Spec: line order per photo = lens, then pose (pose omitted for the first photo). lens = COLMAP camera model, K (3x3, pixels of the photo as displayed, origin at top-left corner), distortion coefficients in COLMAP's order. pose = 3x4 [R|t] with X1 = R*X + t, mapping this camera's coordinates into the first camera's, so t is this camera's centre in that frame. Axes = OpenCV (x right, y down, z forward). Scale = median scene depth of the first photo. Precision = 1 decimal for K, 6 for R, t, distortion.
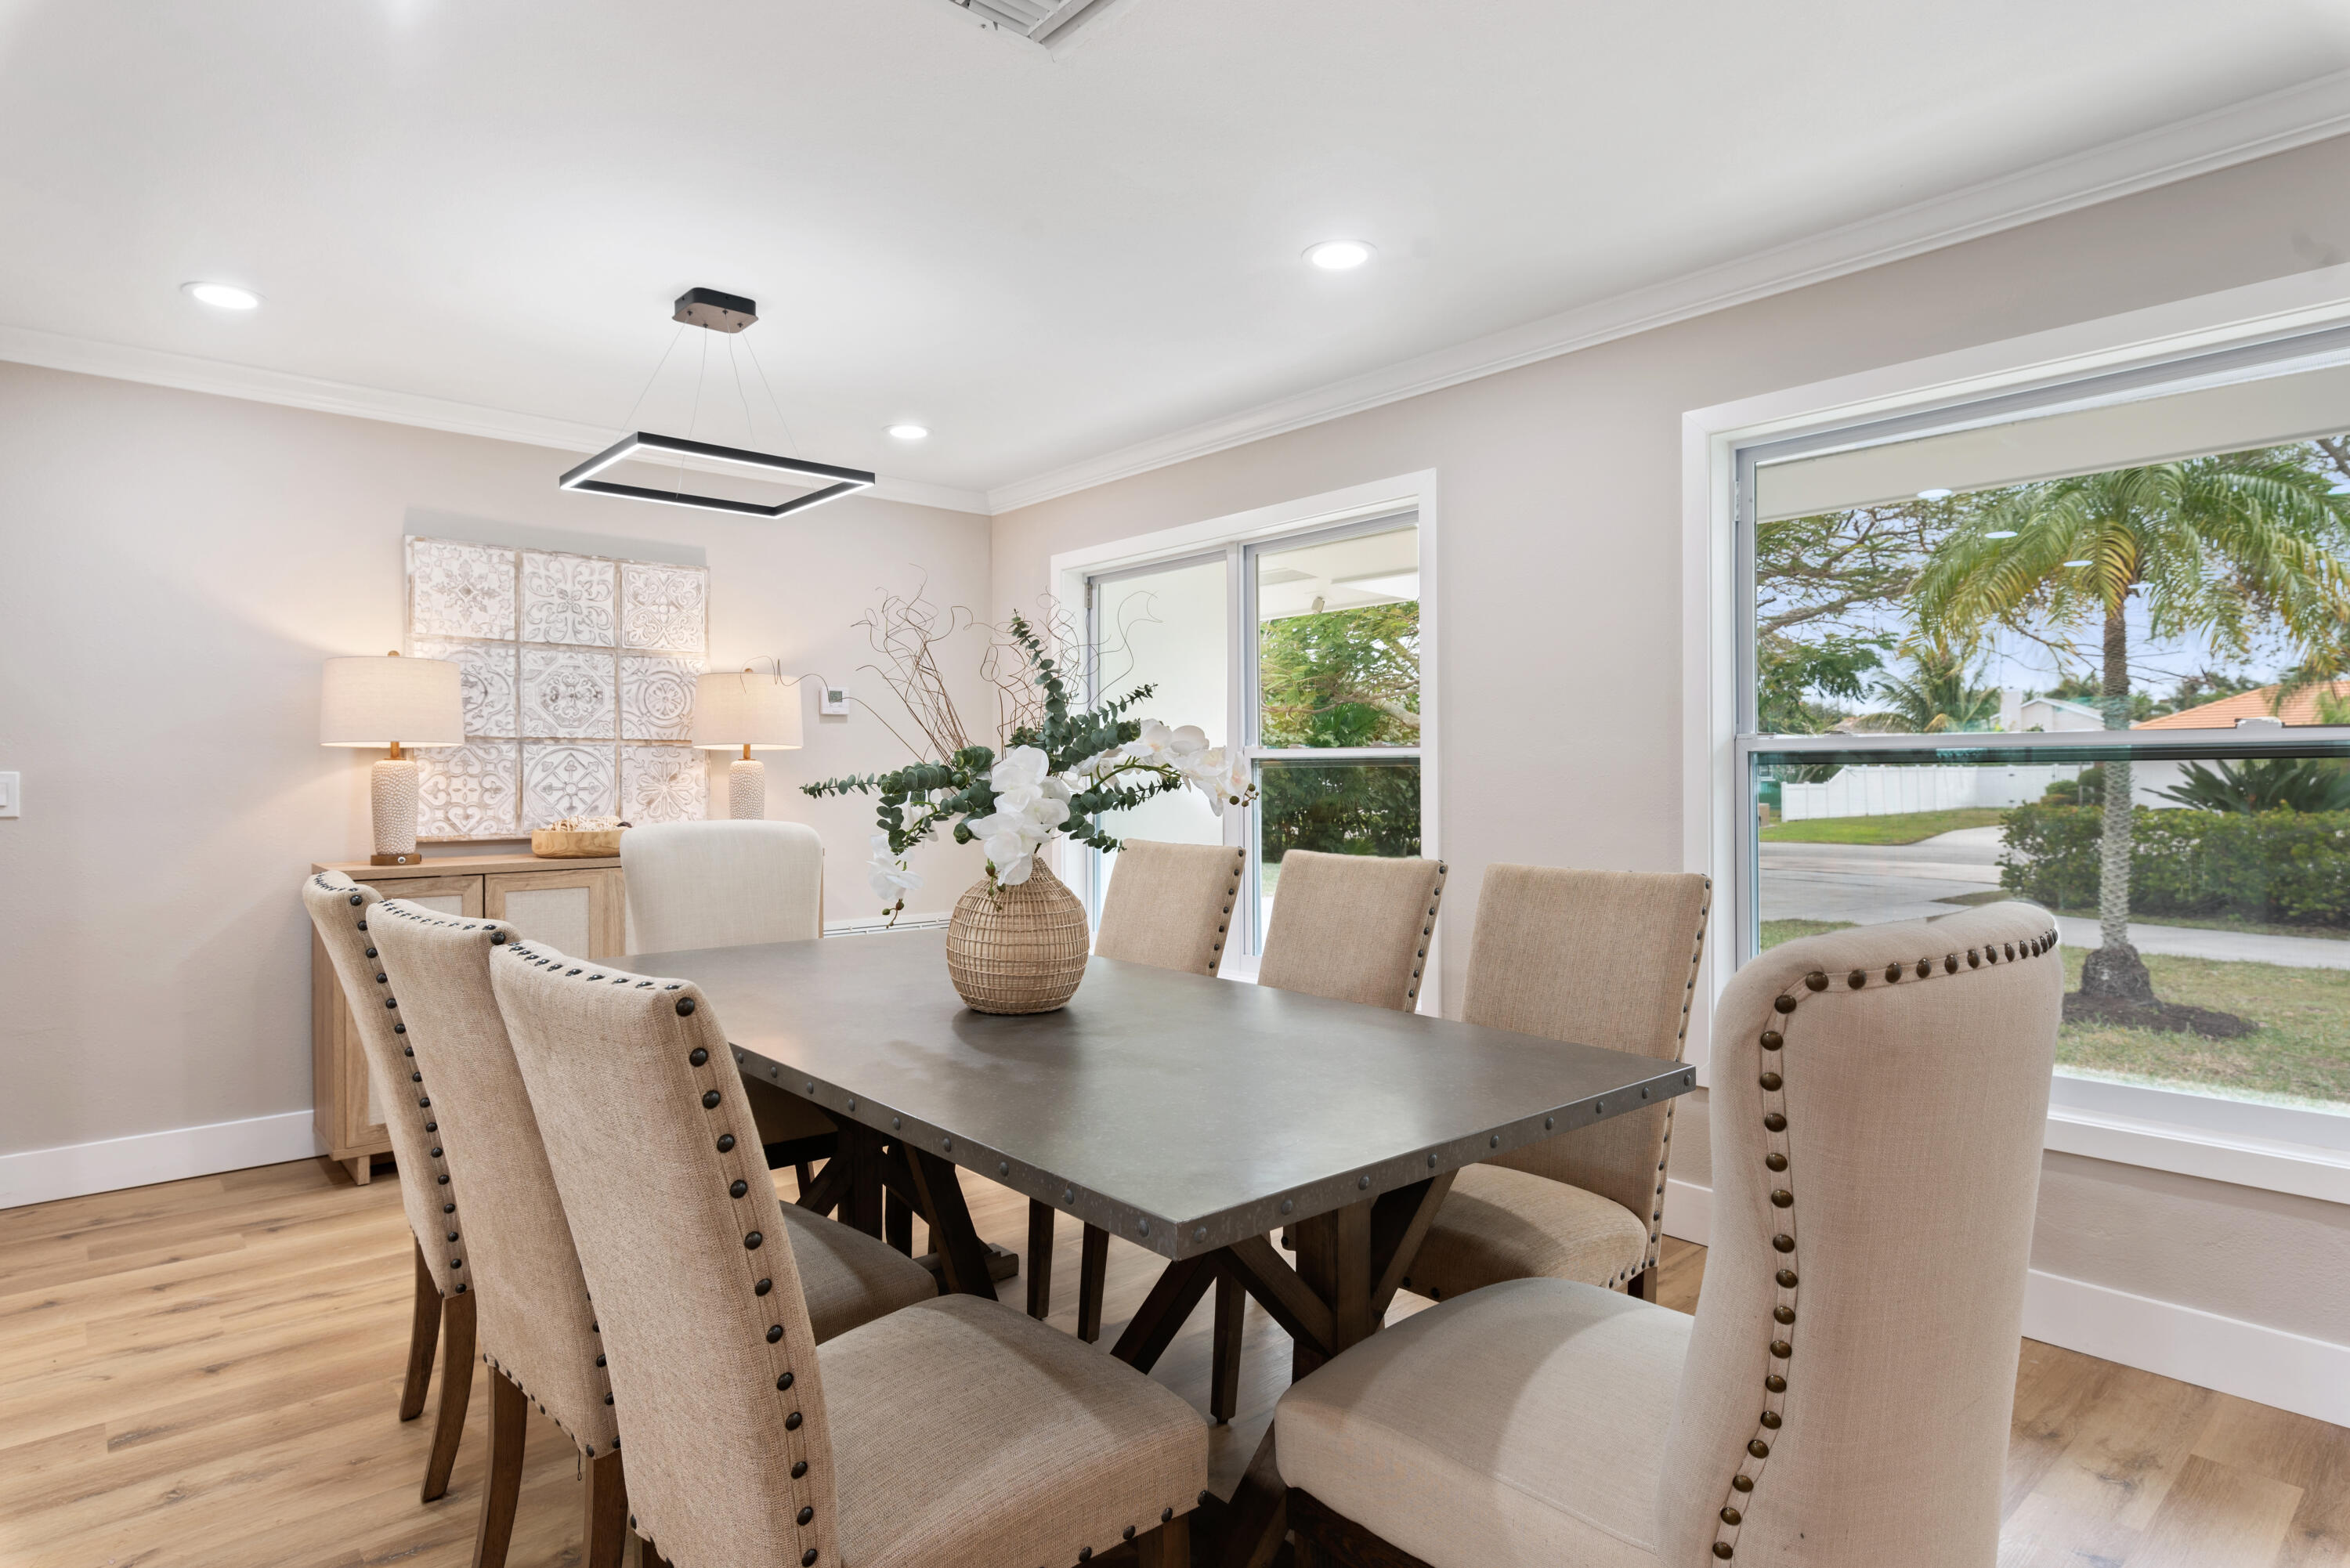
lens RADIAL K [[1253.3, 0, 1175.0], [0, 1253.3, 784.0], [0, 0, 1]] dist [0.001054, 0.000231]
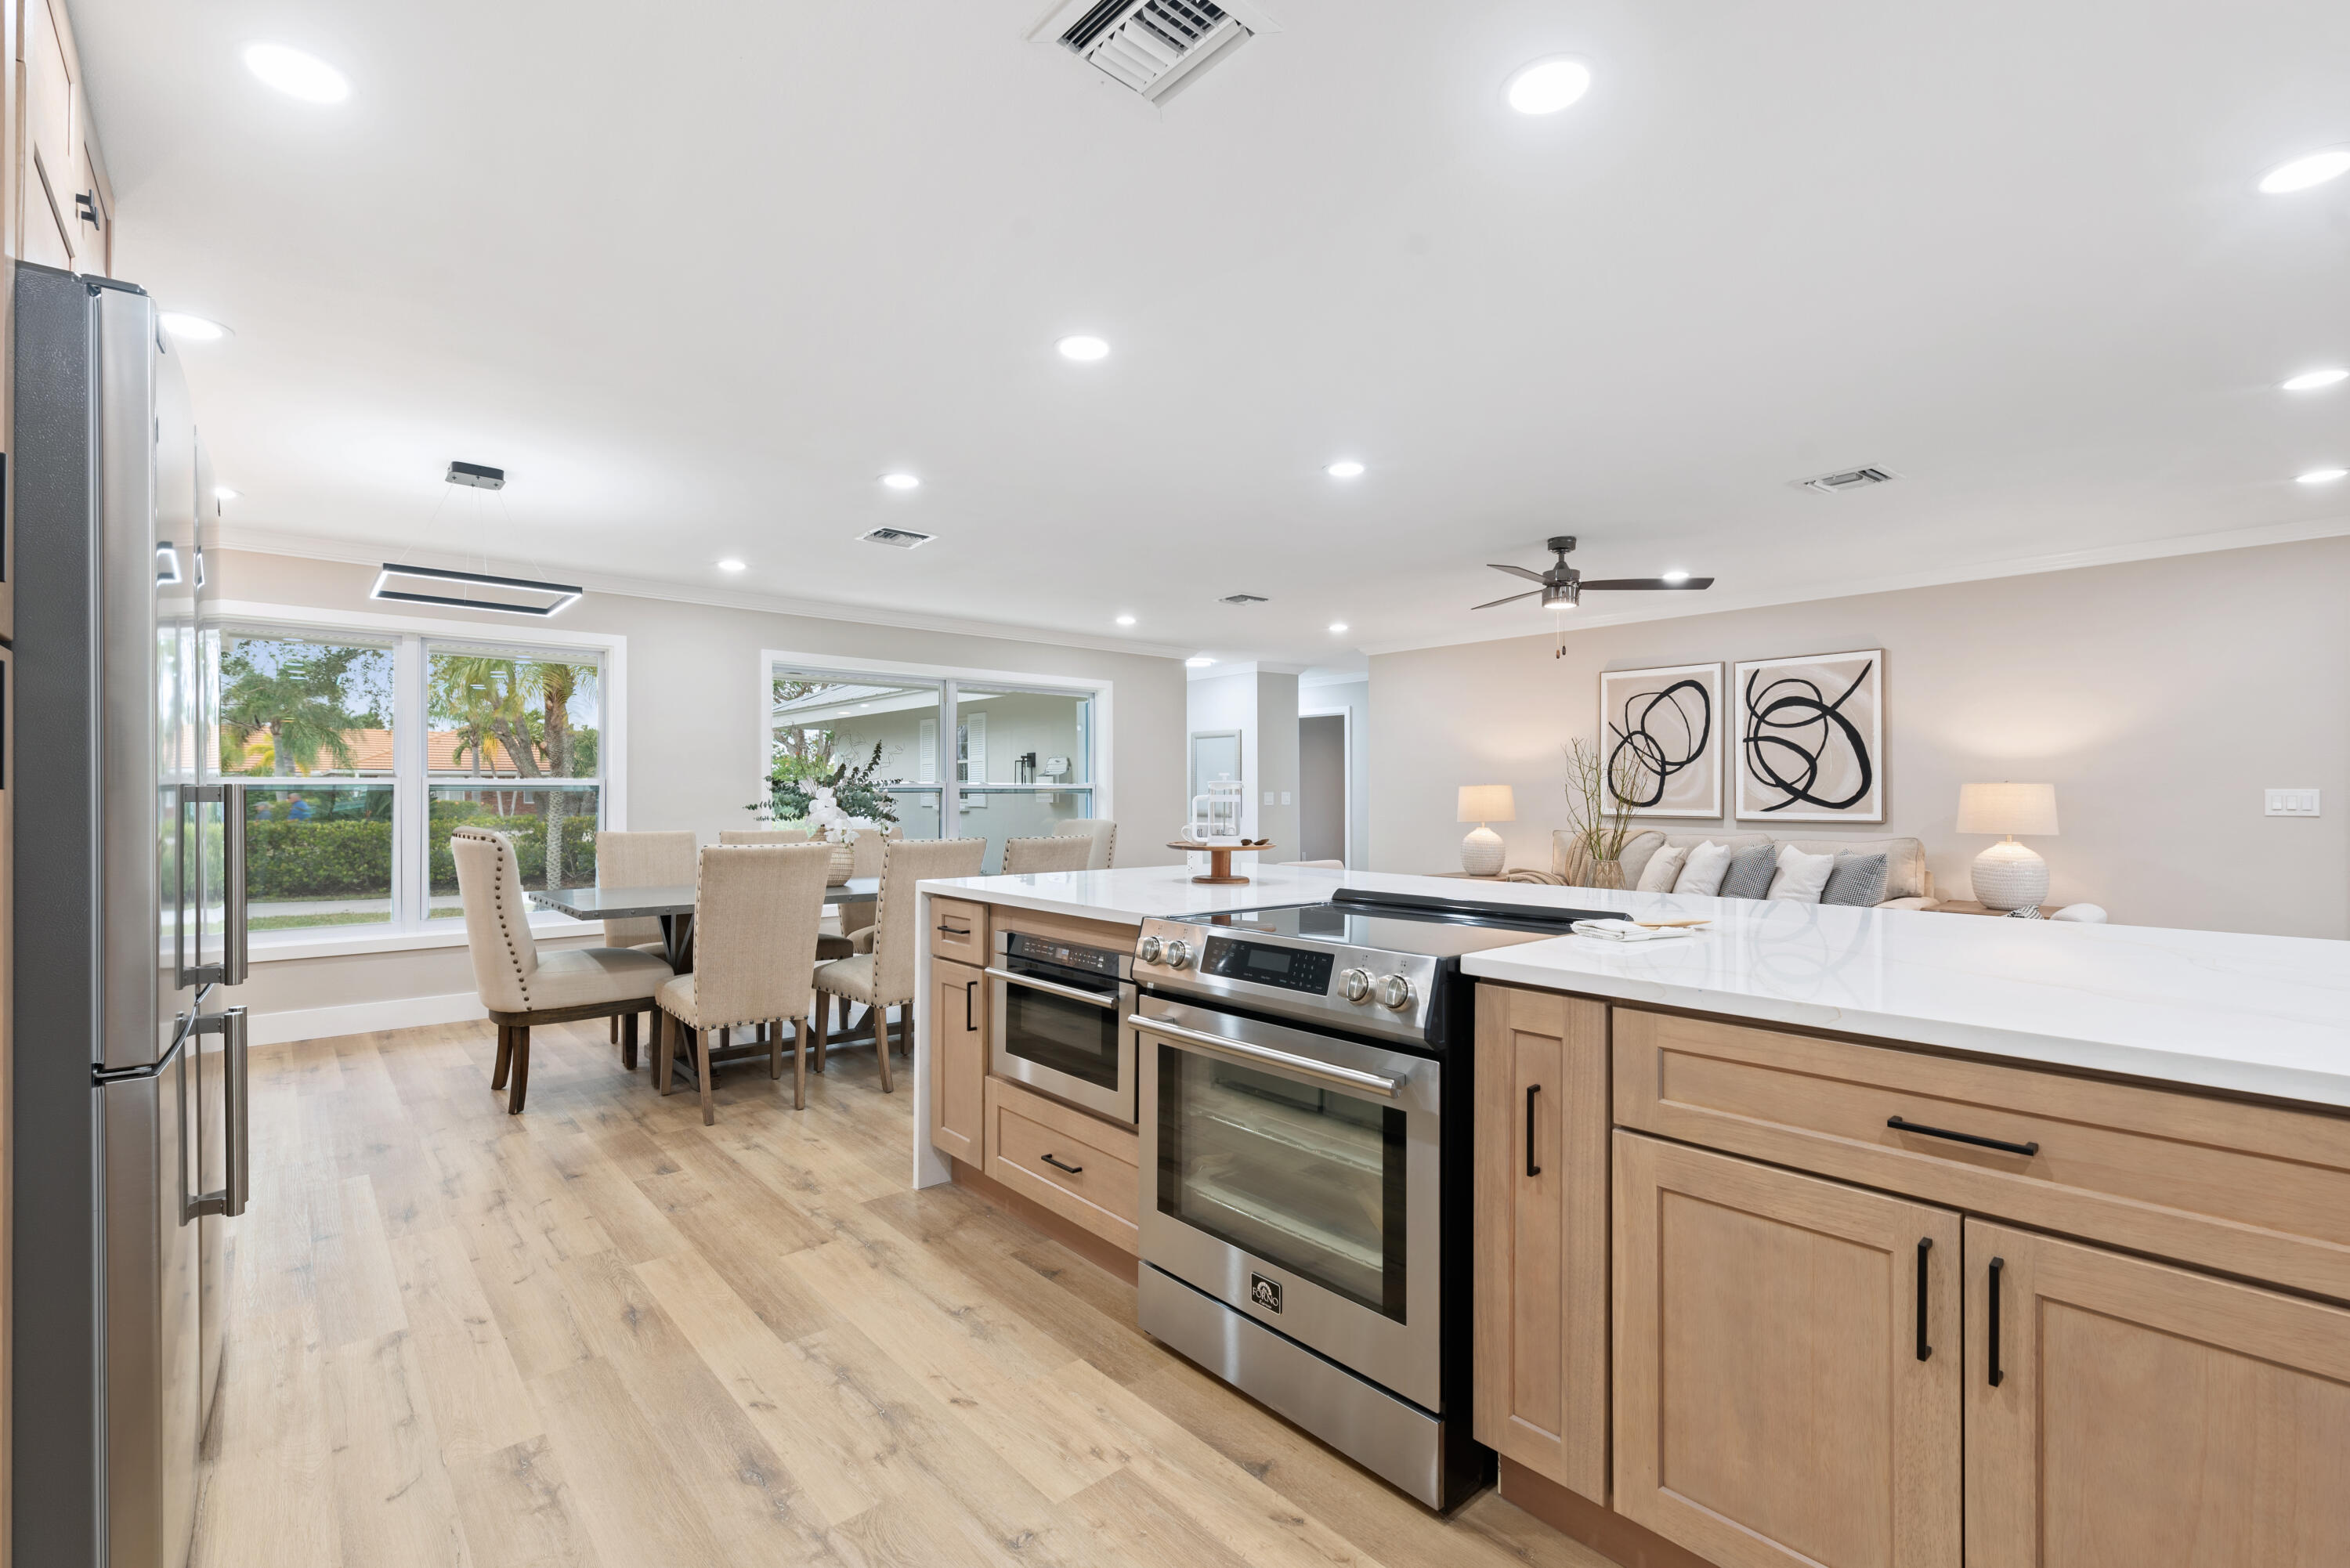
lens RADIAL K [[1017.7, 0, 1160.3], [0, 1017.7, 789.2], [0, 0, 1]] dist [-0.000035, -0.000158]
pose [[0.013690, 0.010514, 0.999851, -1.685543], [0.004603, 0.999933, -0.010578, 0.002687], [-0.999896, 0.004748, 0.013641, 0.210984]]
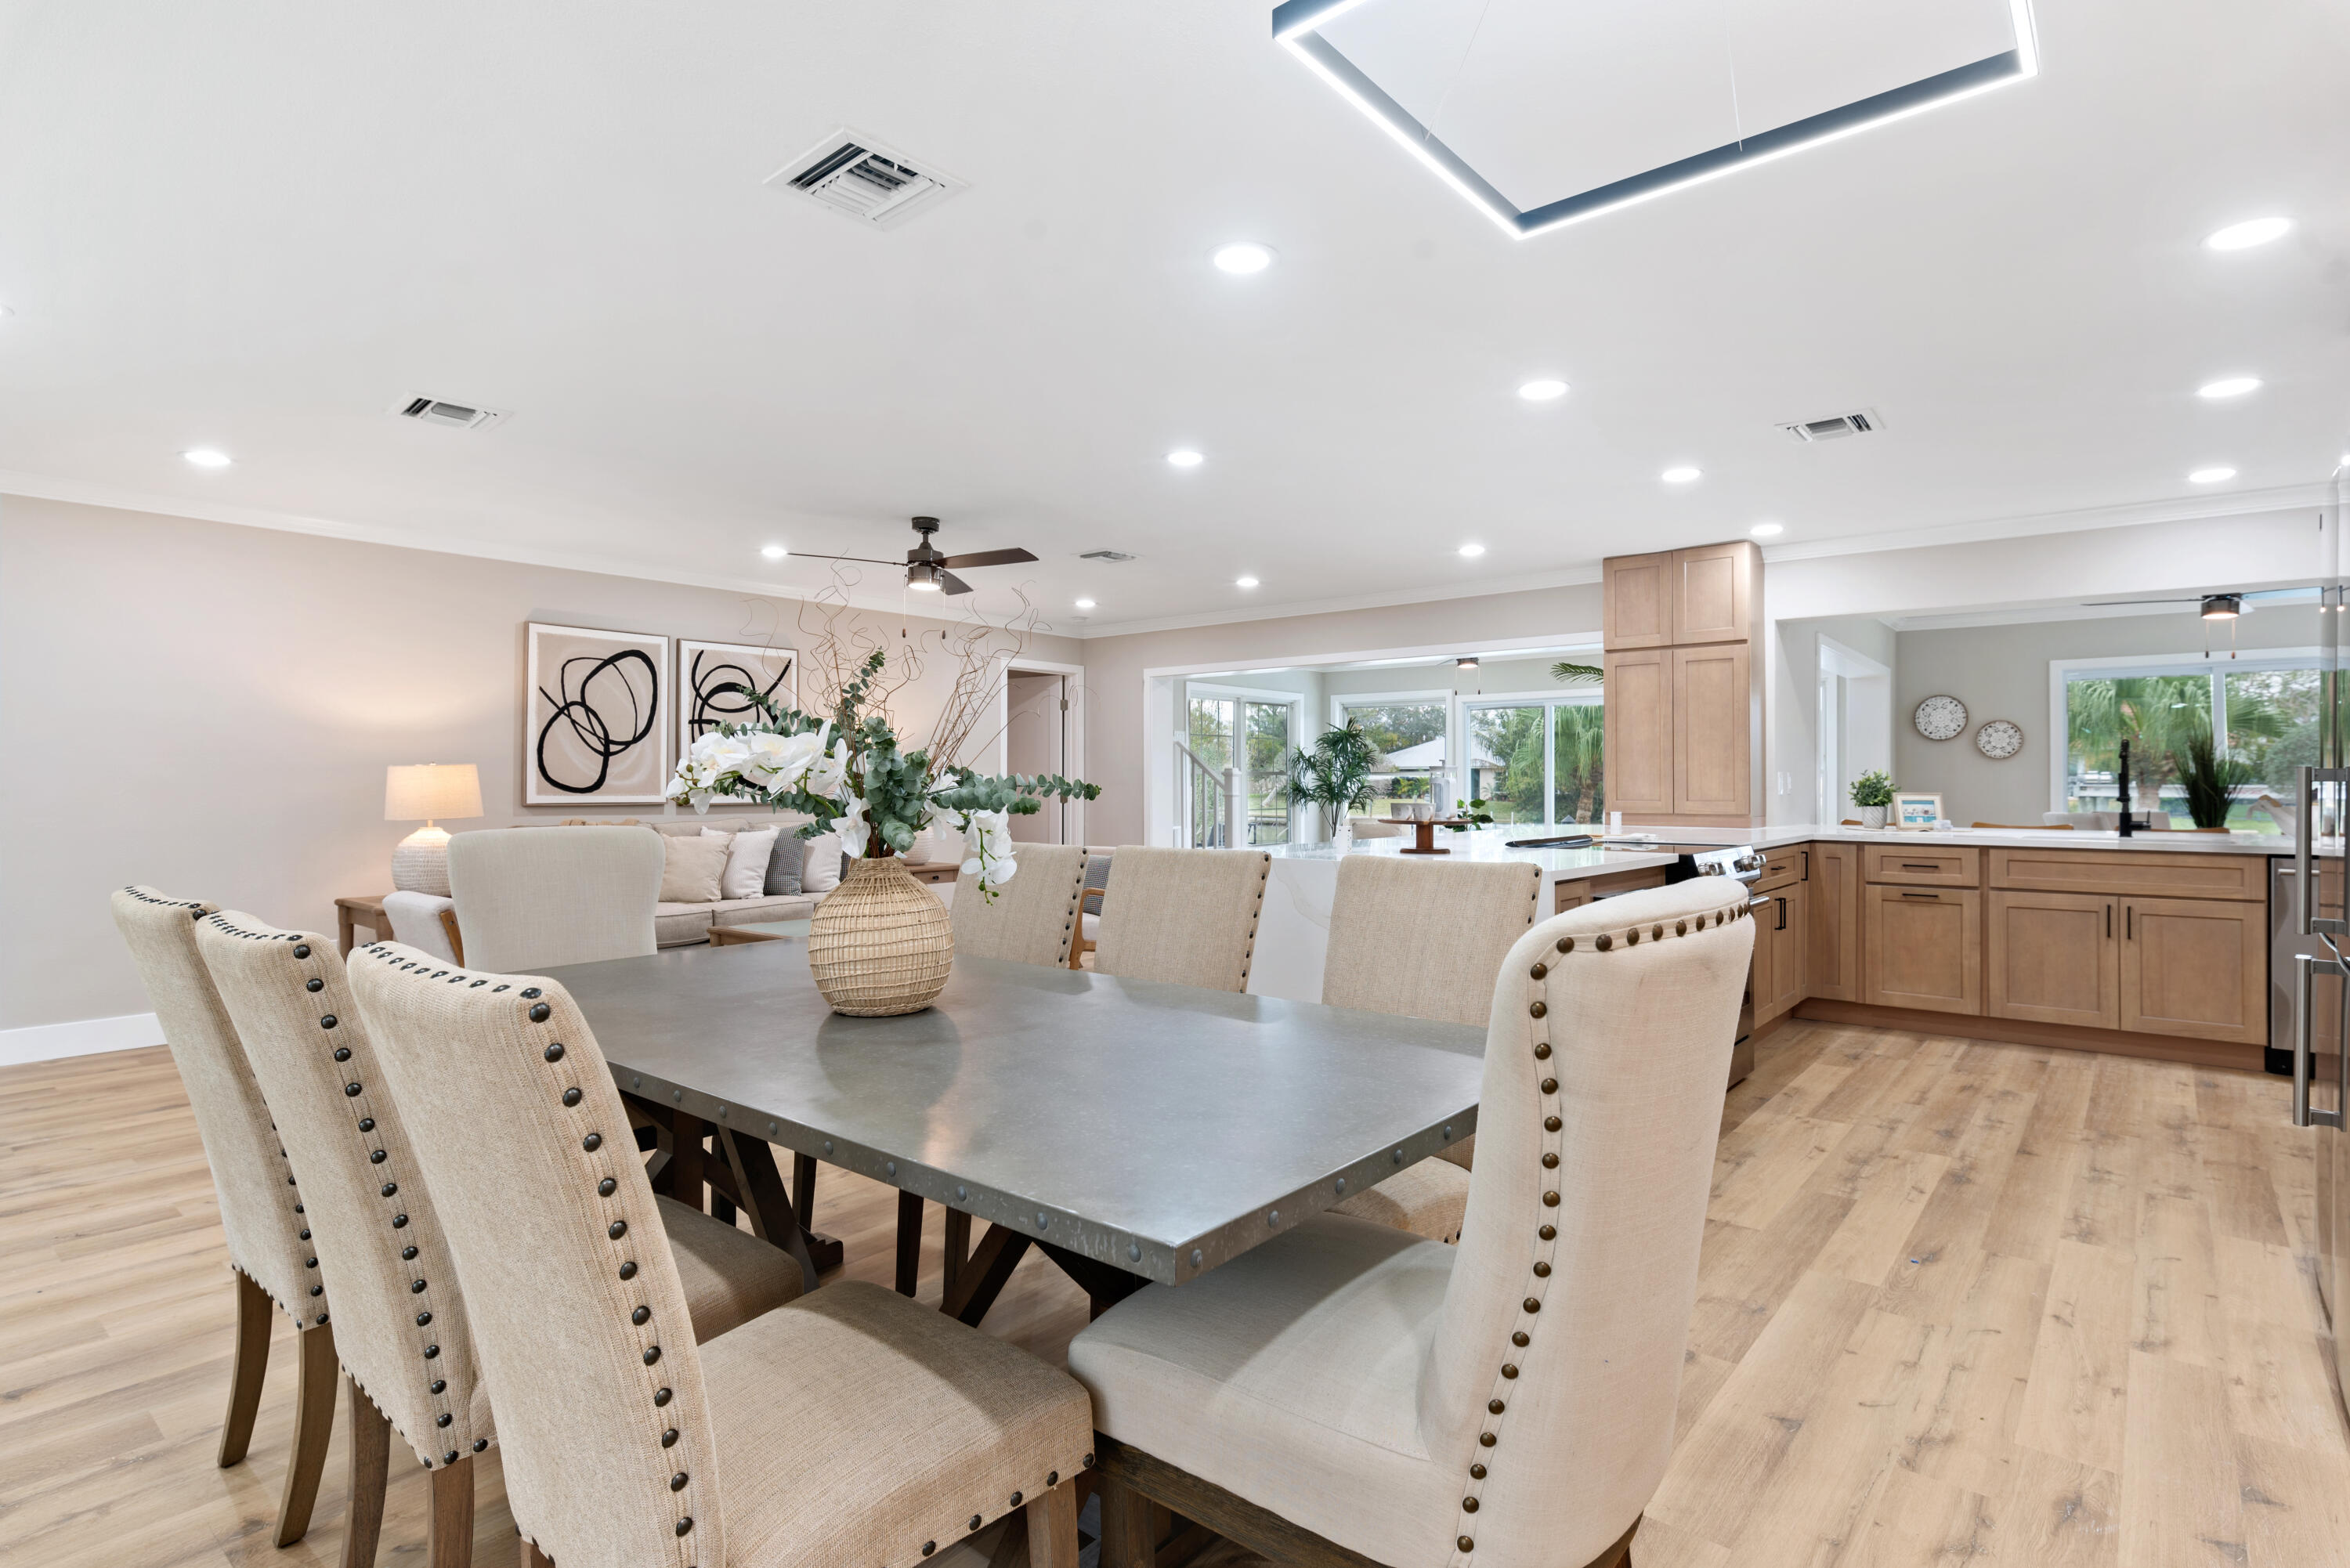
lens RADIAL K [[1182.8, 0, 1164.8], [0, 1182.8, 777.4], [0, 0, 1]] dist [0.001808, -0.002660]
pose [[-0.990533, 0.004863, -0.137186, -0.163892], [0.004537, 0.999986, 0.002686, -0.007342], [0.137197, 0.002038, -0.990542, 1.496710]]
